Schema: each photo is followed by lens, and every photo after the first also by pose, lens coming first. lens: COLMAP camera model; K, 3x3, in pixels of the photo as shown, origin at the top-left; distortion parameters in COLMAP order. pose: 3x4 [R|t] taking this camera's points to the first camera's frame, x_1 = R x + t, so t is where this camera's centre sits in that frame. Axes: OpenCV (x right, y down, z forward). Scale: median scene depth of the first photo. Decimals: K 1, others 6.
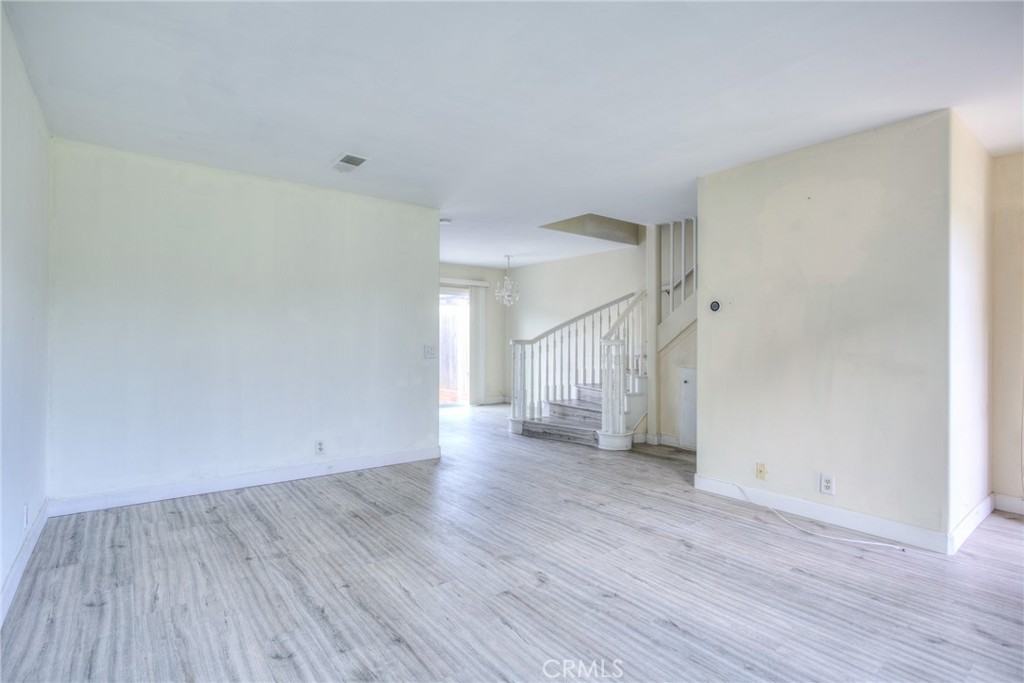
lens RADIAL K [[500.3, 0, 506.4], [0, 500.3, 338.6], [0, 0, 1]] dist [-0.021905, 0.009397]
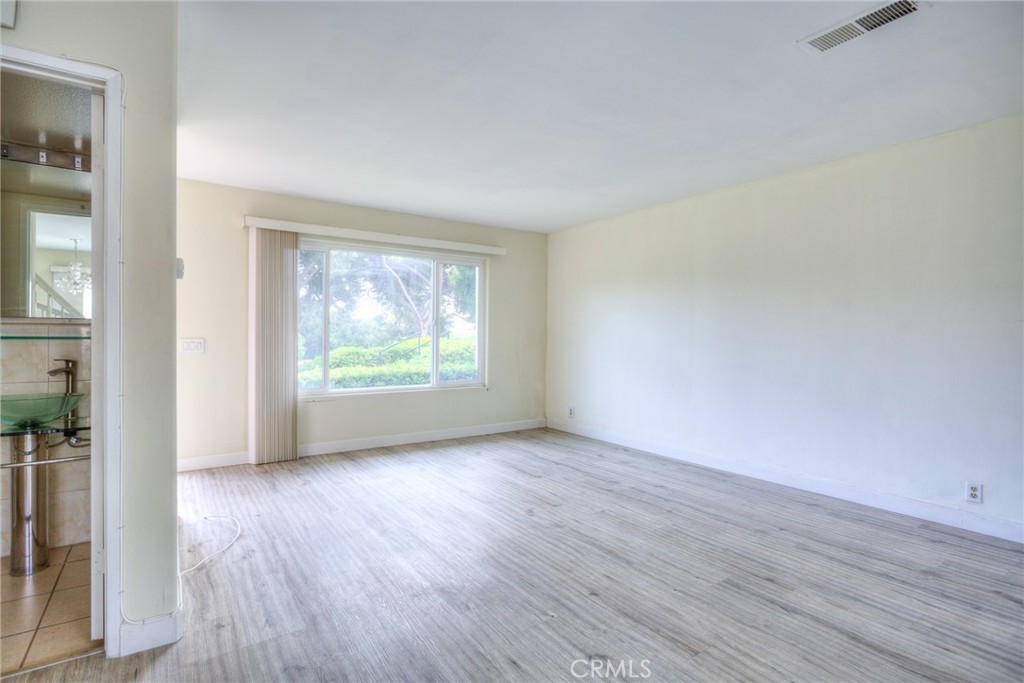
lens RADIAL K [[500.3, 0, 506.4], [0, 500.3, 338.6], [0, 0, 1]] dist [-0.021905, 0.009397]
pose [[-0.998268, -0.013472, 0.057274, 0.048839], [-0.013057, 0.999886, 0.007605, 0.002014], [-0.057370, 0.006844, -0.998330, 1.808724]]
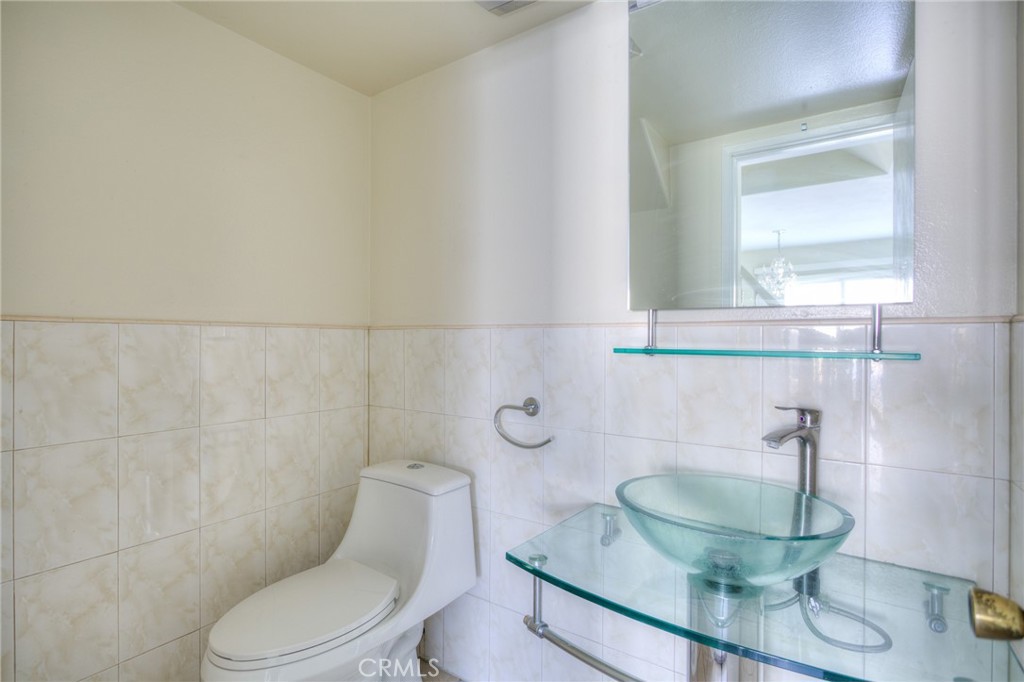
lens RADIAL K [[500.3, 0, 506.4], [0, 500.3, 338.1], [0, 0, 1]] dist [-0.021905, 0.009397]
pose [[-0.304721, -0.007165, 0.952415, 0.602947], [-0.001399, 0.999974, 0.007075, 0.003372], [-0.952441, 0.000823, -0.304723, 1.287979]]
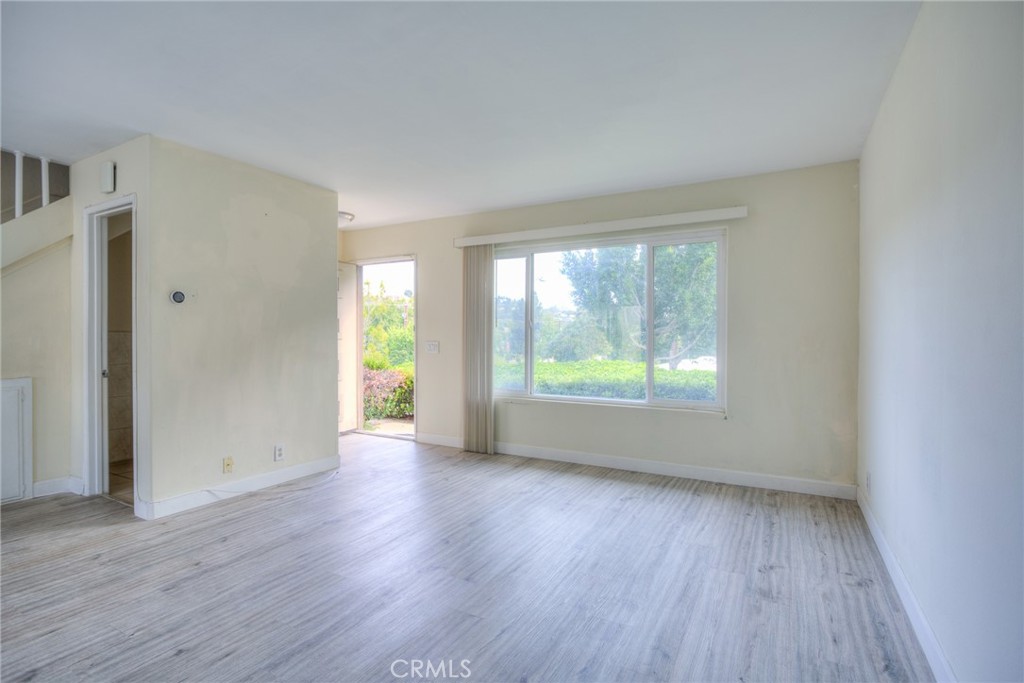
lens RADIAL K [[500.3, 0, 506.4], [0, 500.3, 338.6], [0, 0, 1]] dist [-0.021905, 0.009397]
pose [[-0.384903, -0.008594, 0.922917, -0.718497], [-0.004563, 0.999962, 0.007408, -0.002107], [-0.922946, -0.001360, -0.384927, 0.964364]]
